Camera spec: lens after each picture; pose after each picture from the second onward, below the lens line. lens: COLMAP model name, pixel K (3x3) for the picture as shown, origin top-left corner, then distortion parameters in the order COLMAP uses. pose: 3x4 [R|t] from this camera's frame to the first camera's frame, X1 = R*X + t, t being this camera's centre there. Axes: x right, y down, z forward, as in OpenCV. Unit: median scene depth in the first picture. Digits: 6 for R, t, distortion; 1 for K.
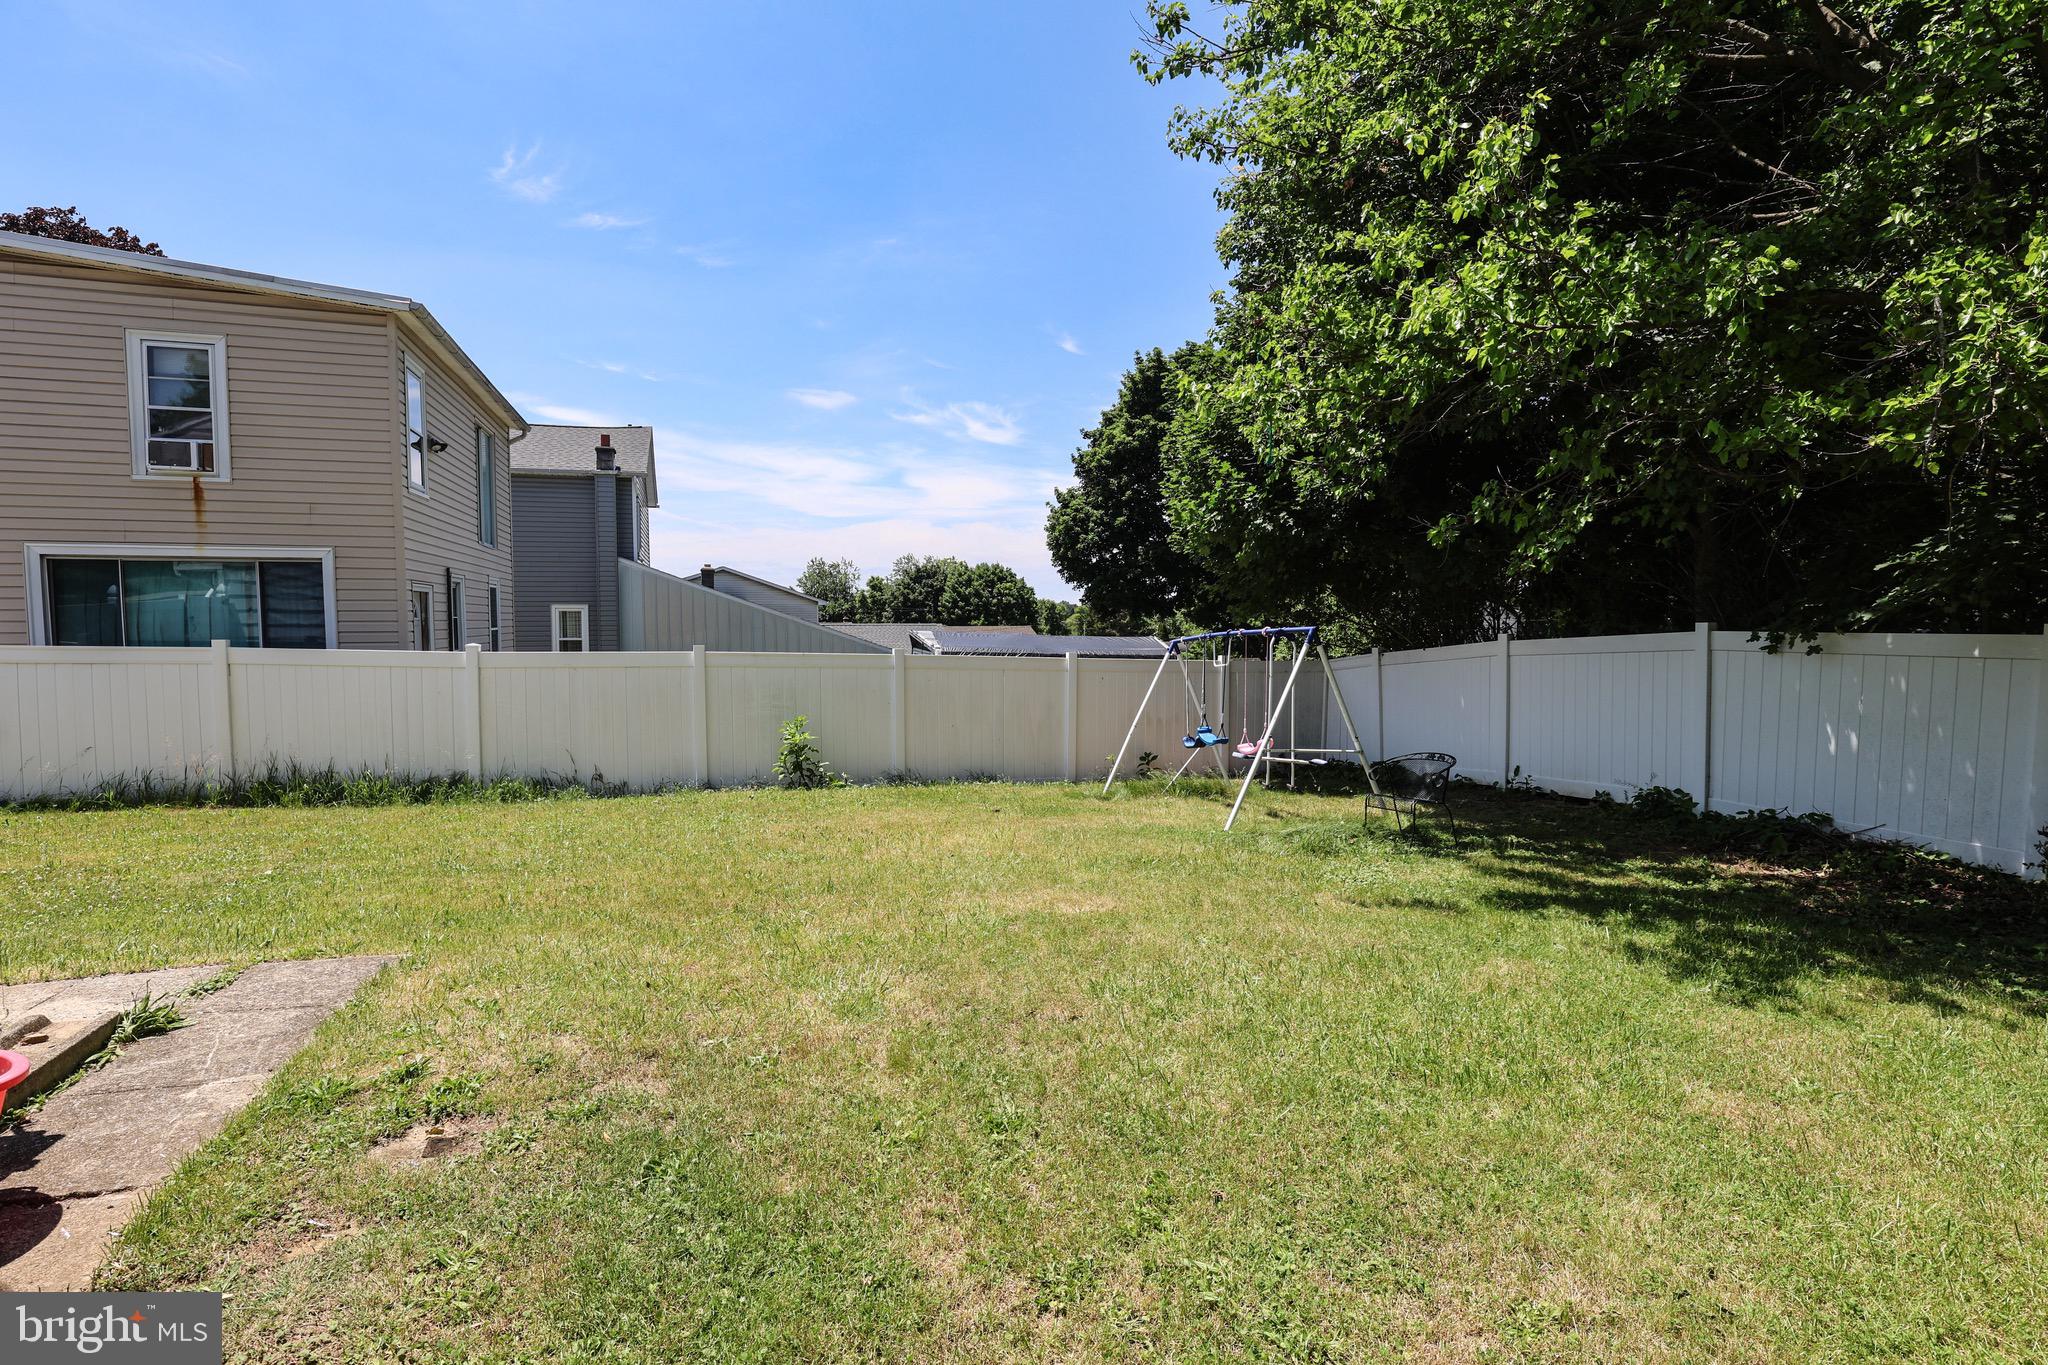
lens RADIAL K [[951.2, 0, 1024.0], [0, 951.2, 682.5], [0, 0, 1]] dist [-0.040345, 0.009608]
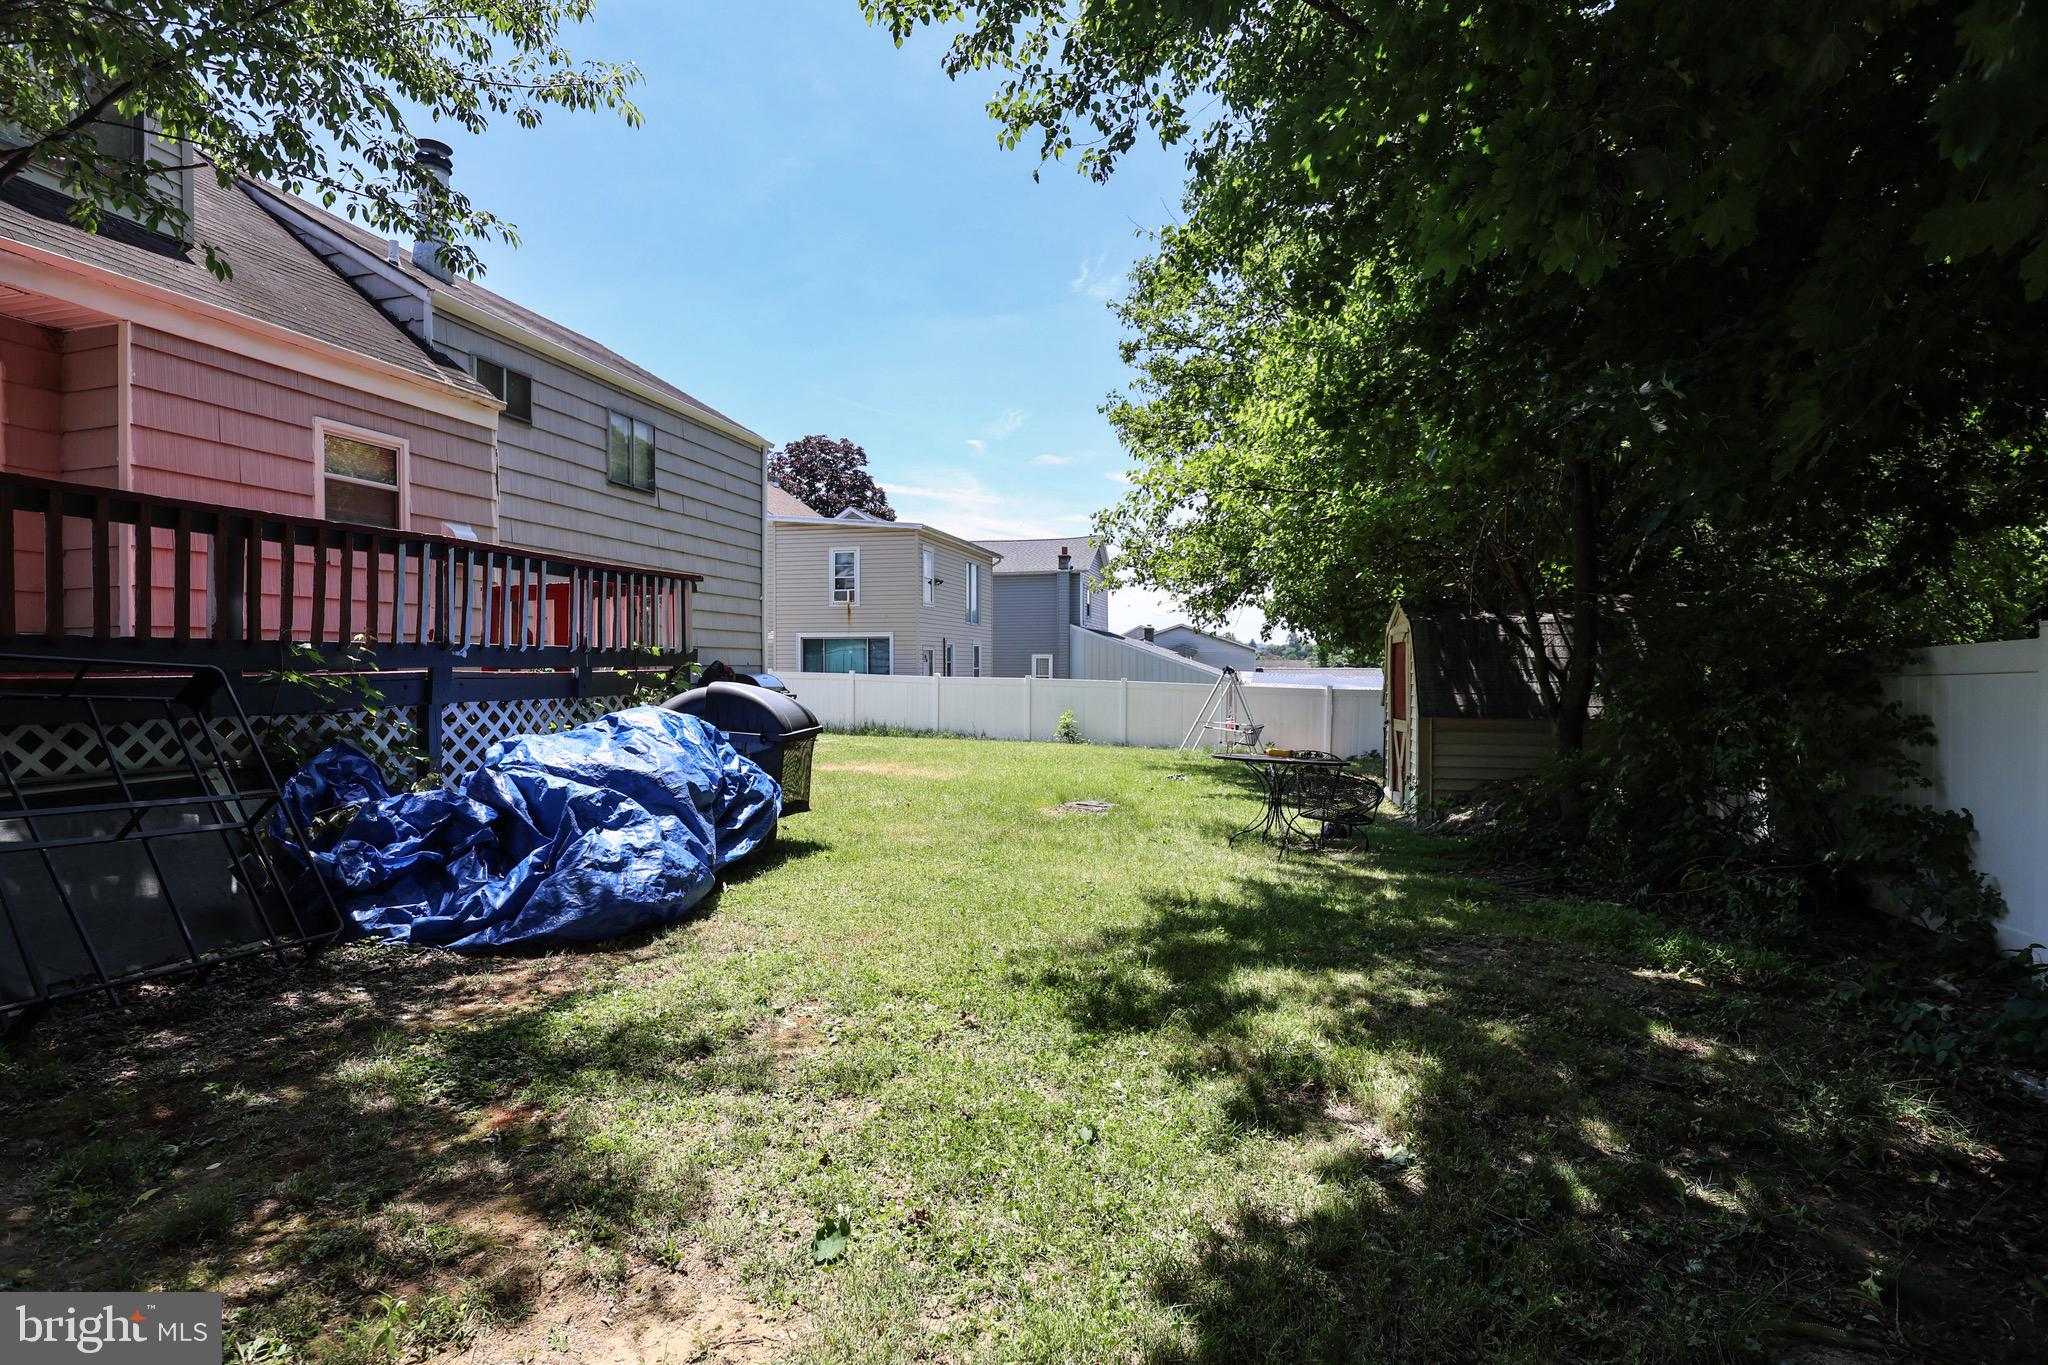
lens RADIAL K [[951.2, 0, 1024.0], [0, 951.2, 682.5], [0, 0, 1]] dist [-0.040345, 0.009608]
pose [[0.836297, 0.004636, -0.548258, 0.843902], [-0.031697, 0.998701, -0.039906, 0.067766], [0.547360, 0.050751, 0.835357, -0.808468]]
